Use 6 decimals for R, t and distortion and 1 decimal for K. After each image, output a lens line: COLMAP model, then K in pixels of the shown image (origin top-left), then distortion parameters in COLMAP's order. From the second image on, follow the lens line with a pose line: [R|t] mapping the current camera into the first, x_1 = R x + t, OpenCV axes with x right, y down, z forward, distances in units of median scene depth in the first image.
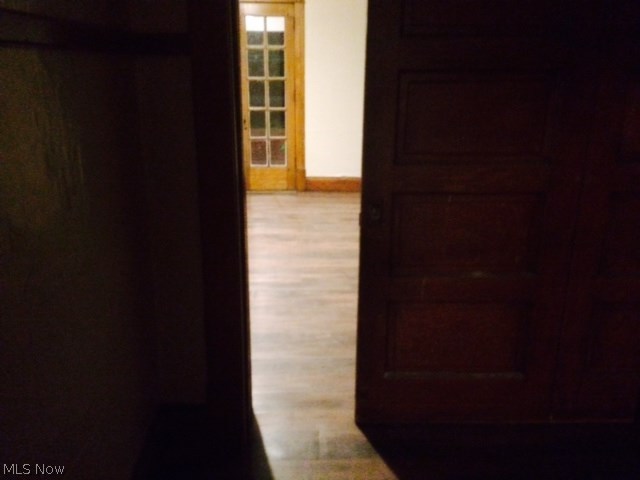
lens RADIAL K [[544.5, 0, 320.0], [0, 544.5, 240.0], [0, 0, 1]] dist [0.080096, -0.108452]
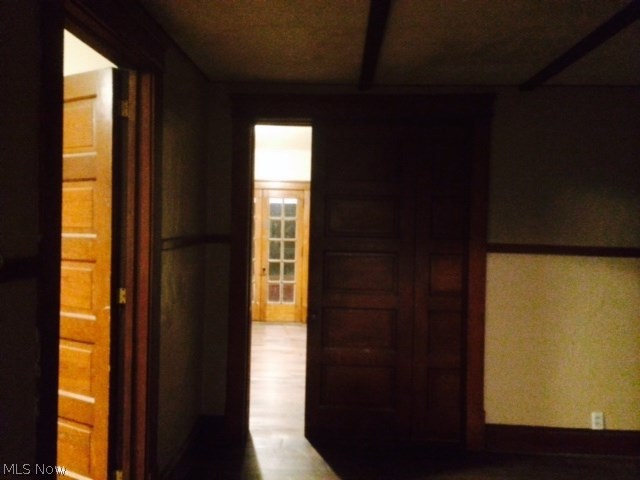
lens RADIAL K [[544.5, 0, 320.0], [0, 544.5, 240.0], [0, 0, 1]] dist [0.080096, -0.108452]
pose [[0.998537, 0.017636, -0.051115, 0.065938], [-0.030483, 0.964383, -0.262747, 0.061917], [0.044660, 0.263921, 0.963510, -0.309580]]
